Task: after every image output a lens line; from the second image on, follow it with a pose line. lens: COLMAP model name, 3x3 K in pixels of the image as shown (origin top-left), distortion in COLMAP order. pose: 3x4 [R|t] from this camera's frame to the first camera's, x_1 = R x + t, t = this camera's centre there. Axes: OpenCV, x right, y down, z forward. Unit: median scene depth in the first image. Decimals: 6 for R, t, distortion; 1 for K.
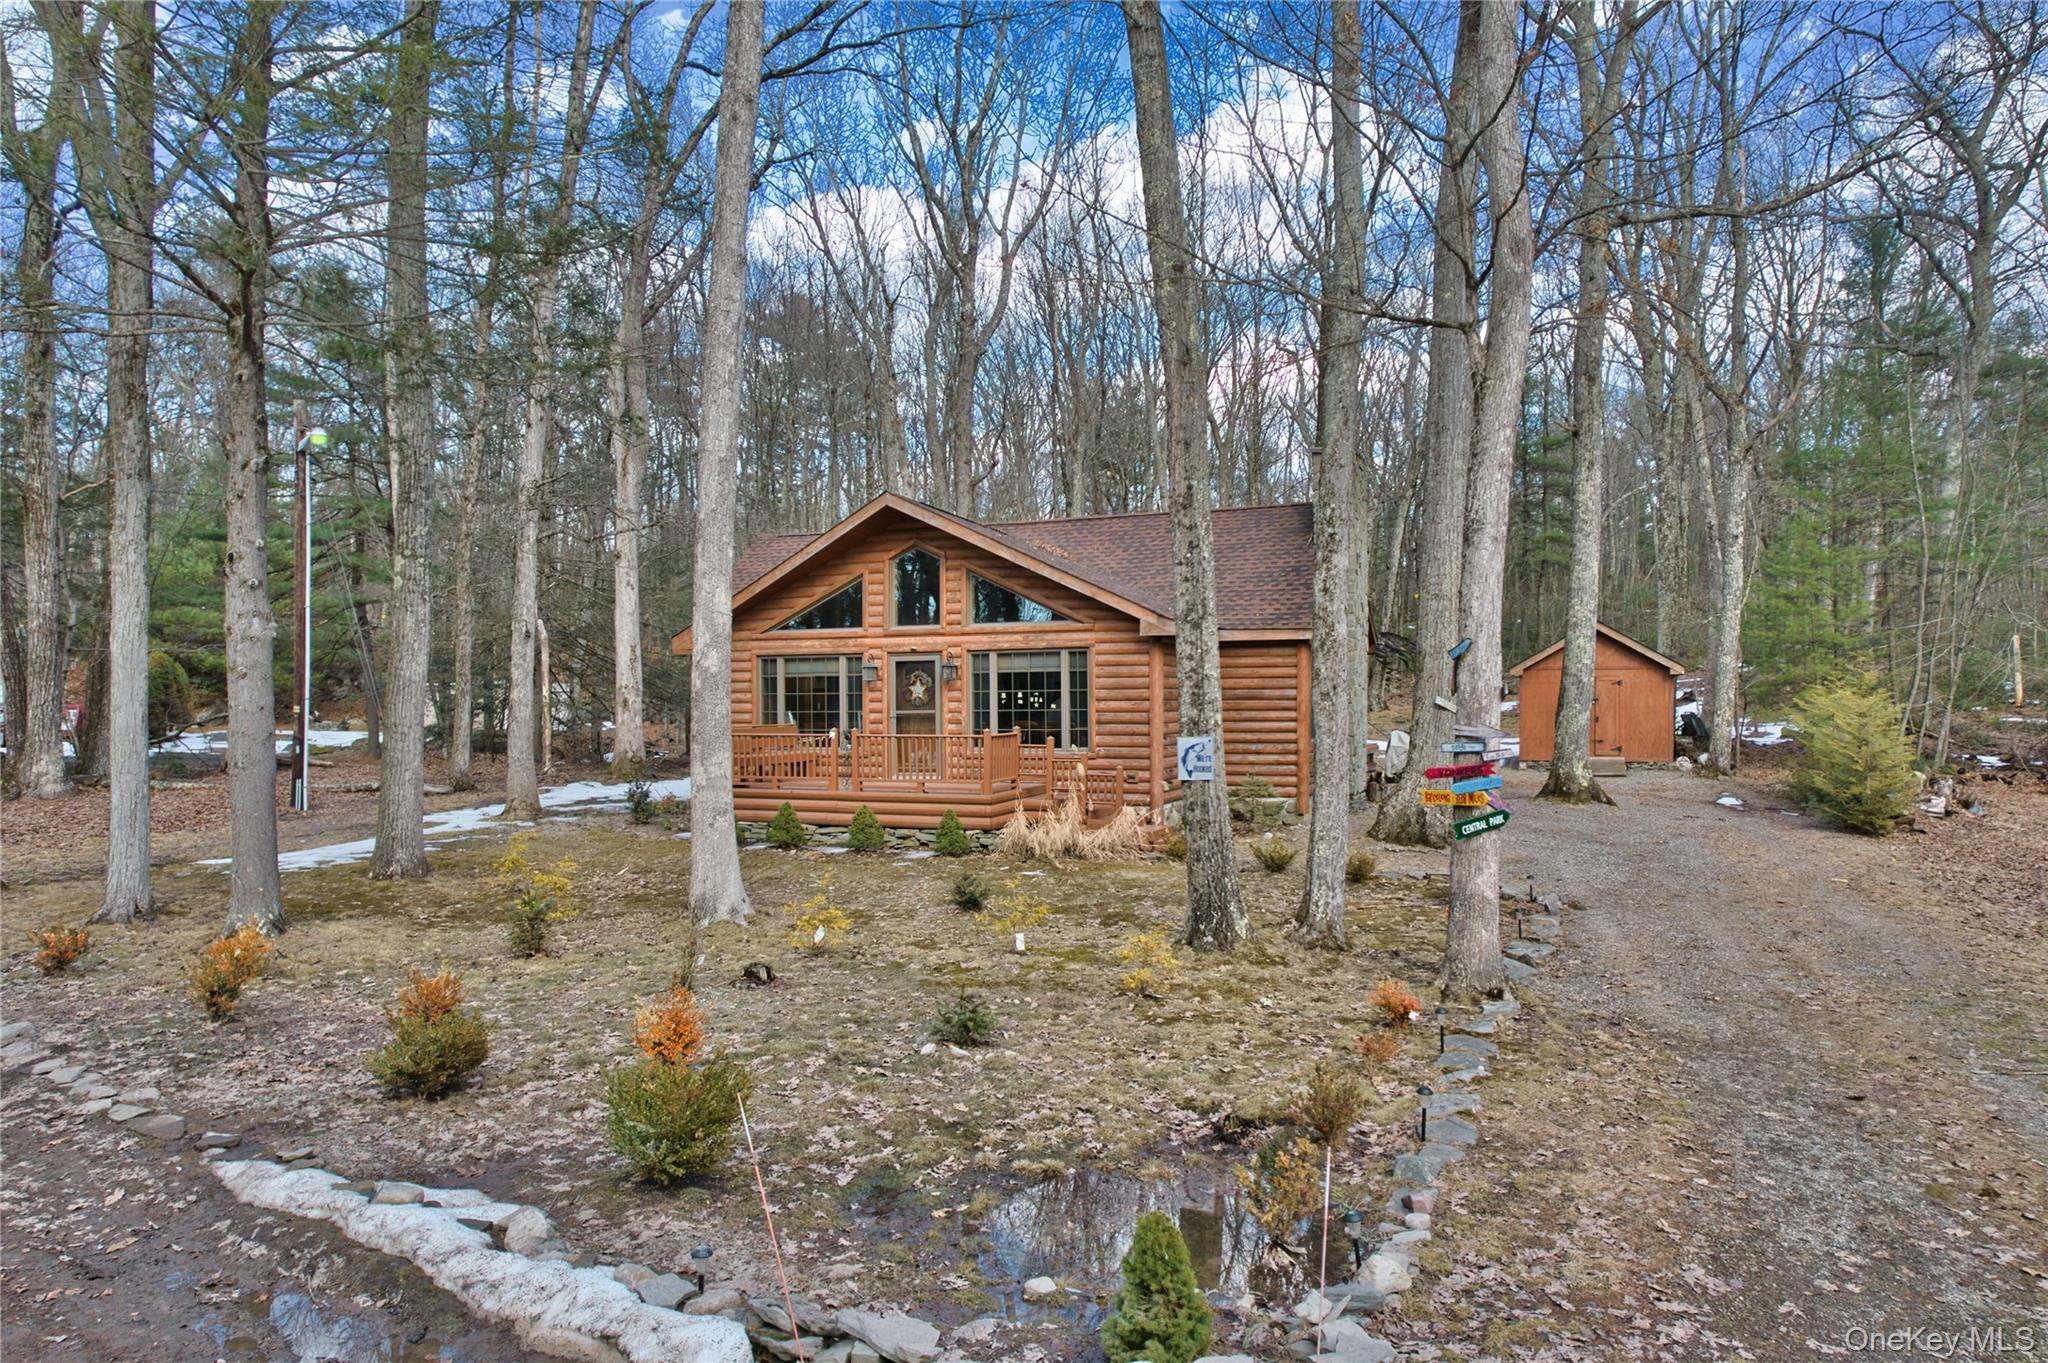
lens RADIAL K [[1316.1, 0, 1032.9], [0, 1316.1, 693.5], [0, 0, 1]] dist [-0.079836, 0.070584]
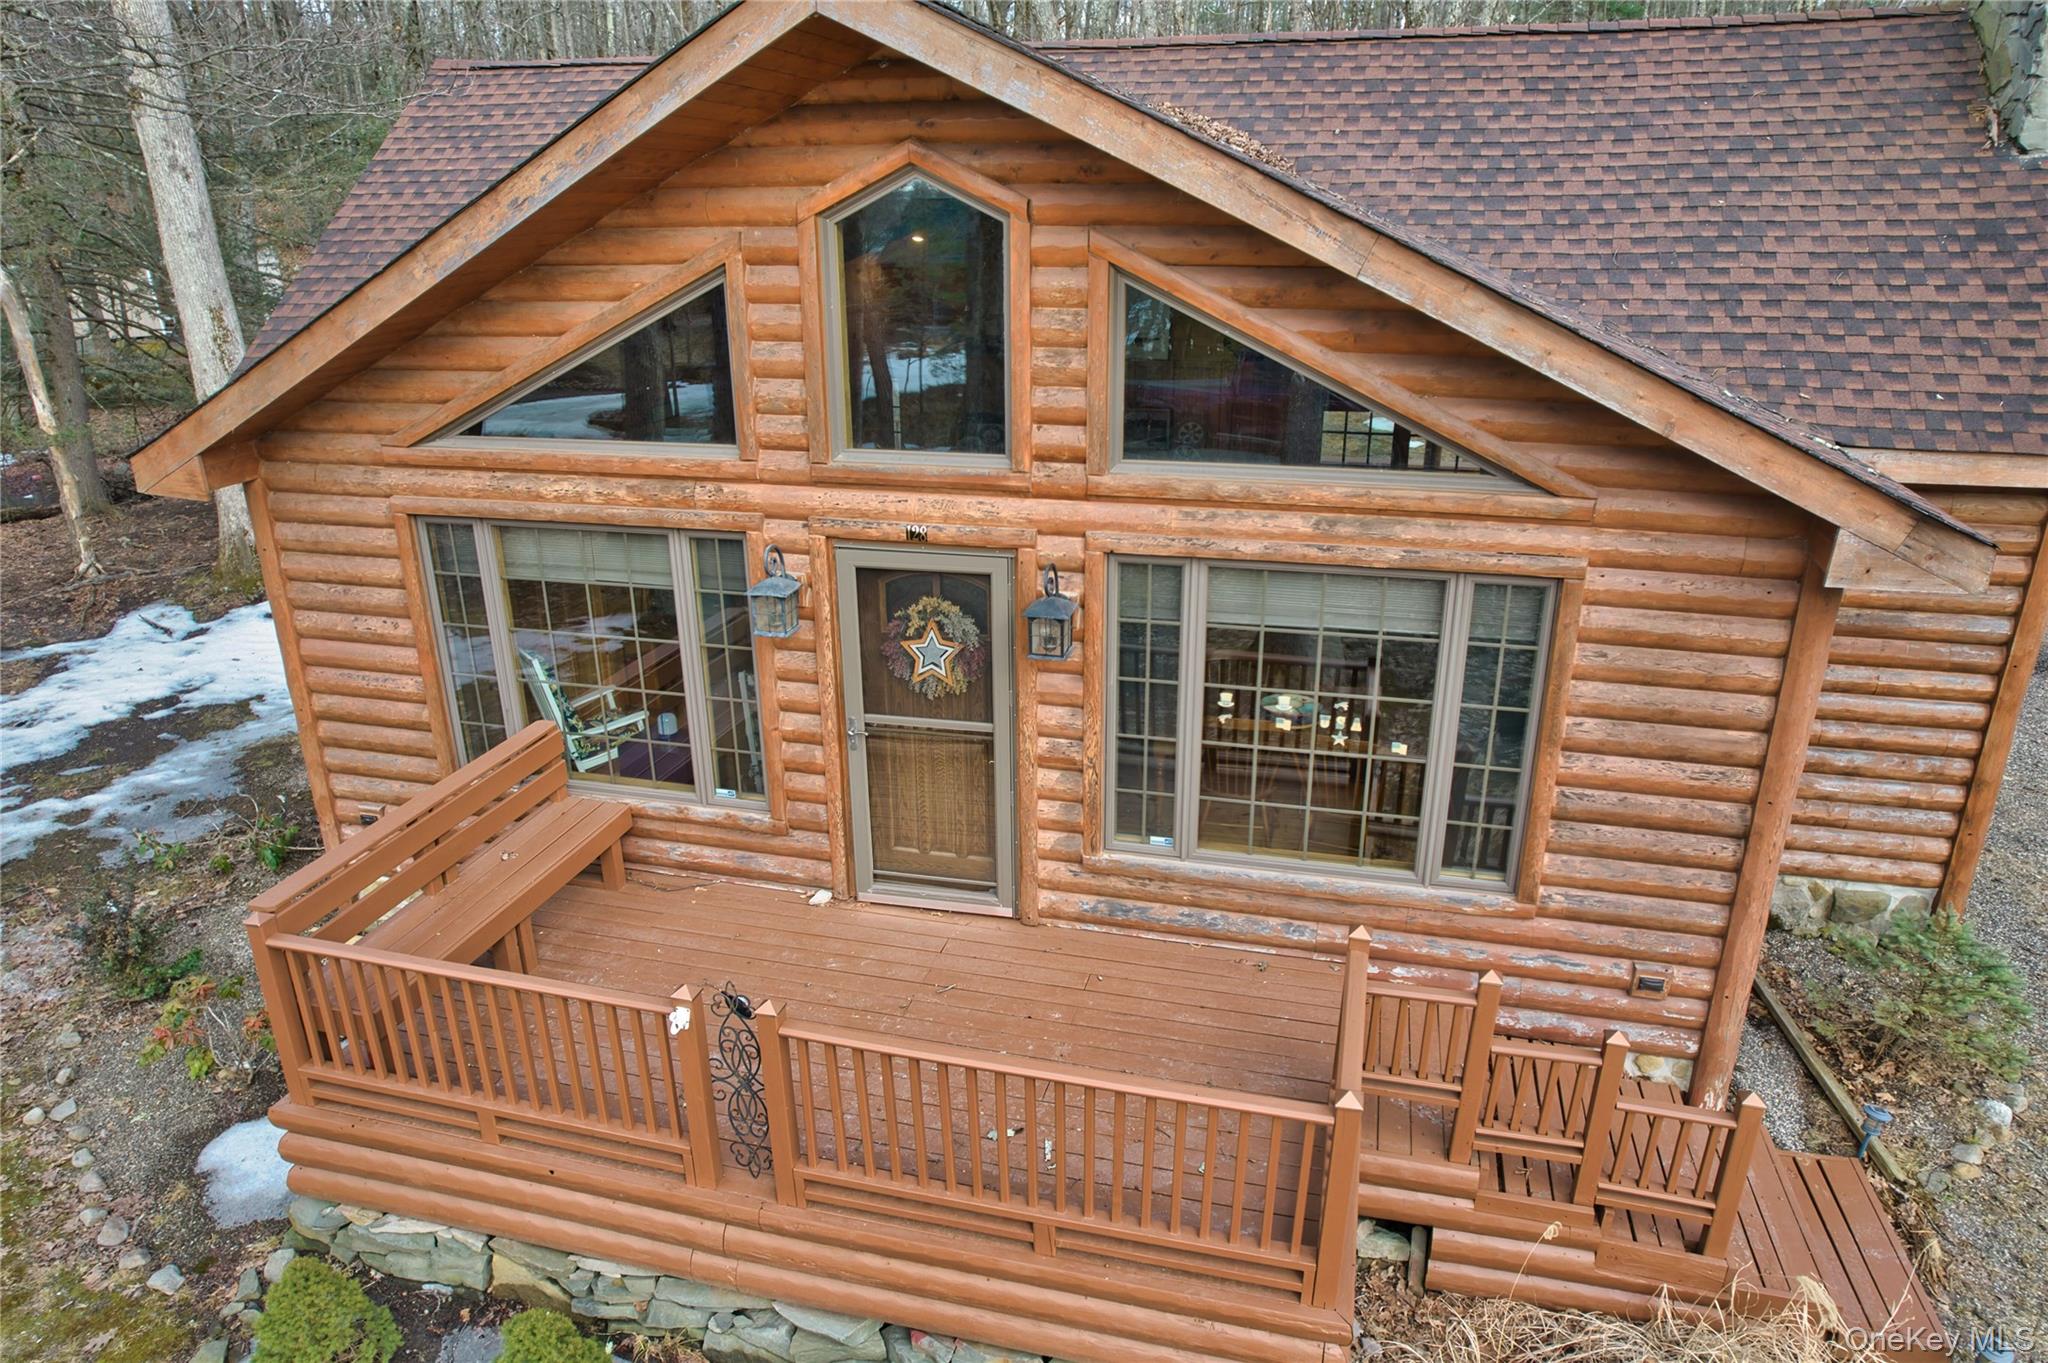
lens RADIAL K [[1316.1, 0, 1029.4], [0, 1316.1, 694.9], [0, 0, 1]] dist [-0.079836, 0.070584]
pose [[0.993300, -0.040164, 0.108357, -0.099496], [-0.001259, 0.933842, 0.357684, -0.107358], [-0.115554, -0.355424, 0.927535, 0.704253]]
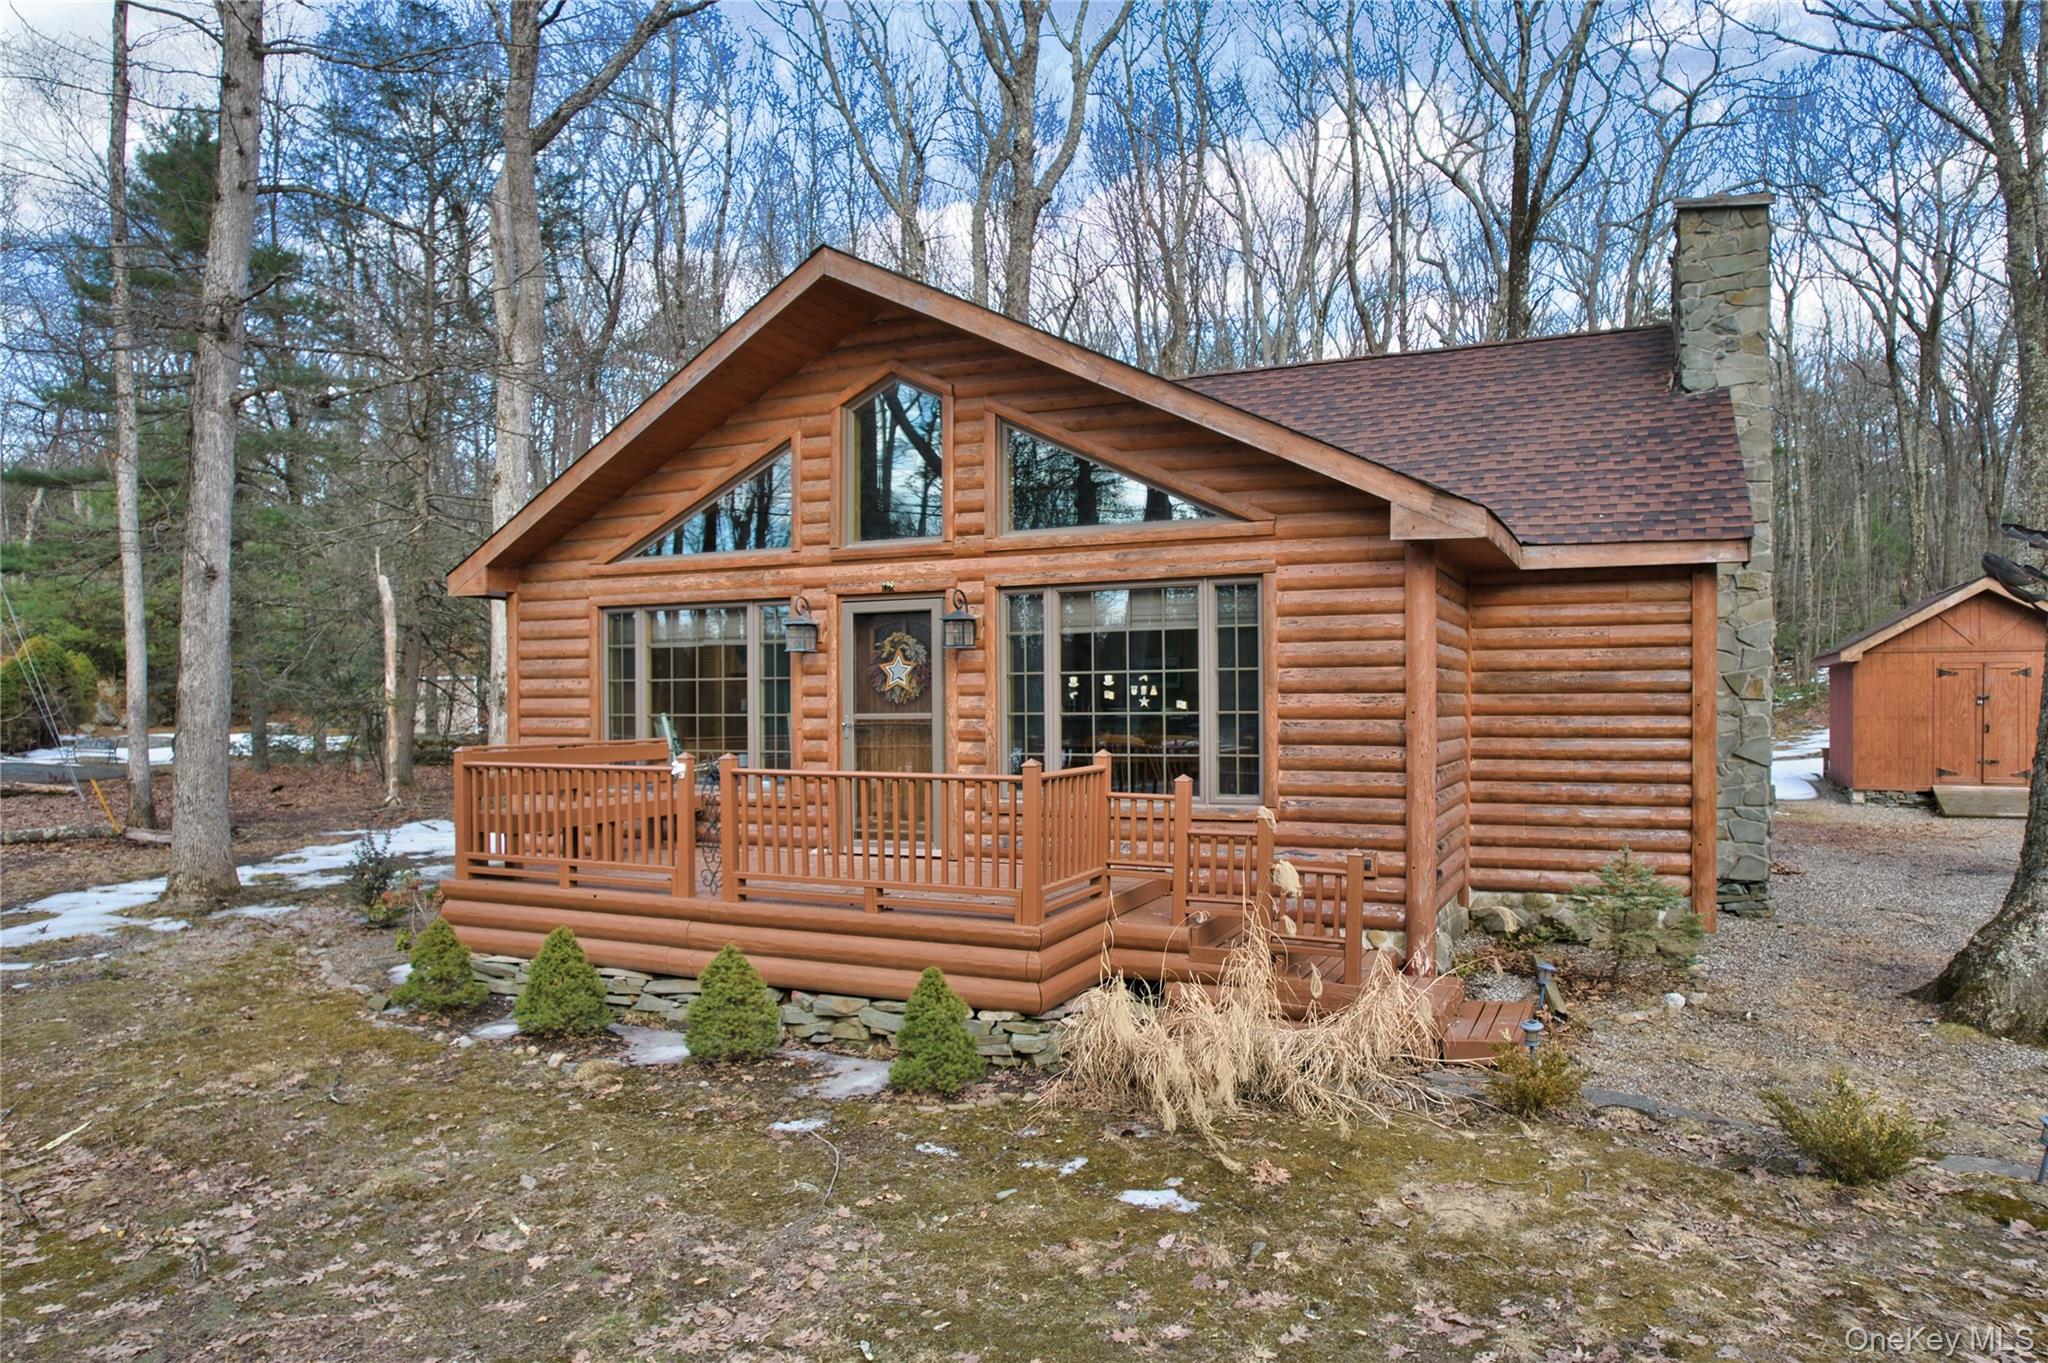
lens RADIAL K [[1316.1, 0, 1028.6], [0, 1316.1, 692.0], [0, 0, 1]] dist [-0.079836, 0.070584]
pose [[0.998306, 0.001480, -0.058162, -0.010760], [-0.001607, 0.999996, -0.002140, 0.006062], [0.058158, 0.002230, 0.998305, 0.519338]]
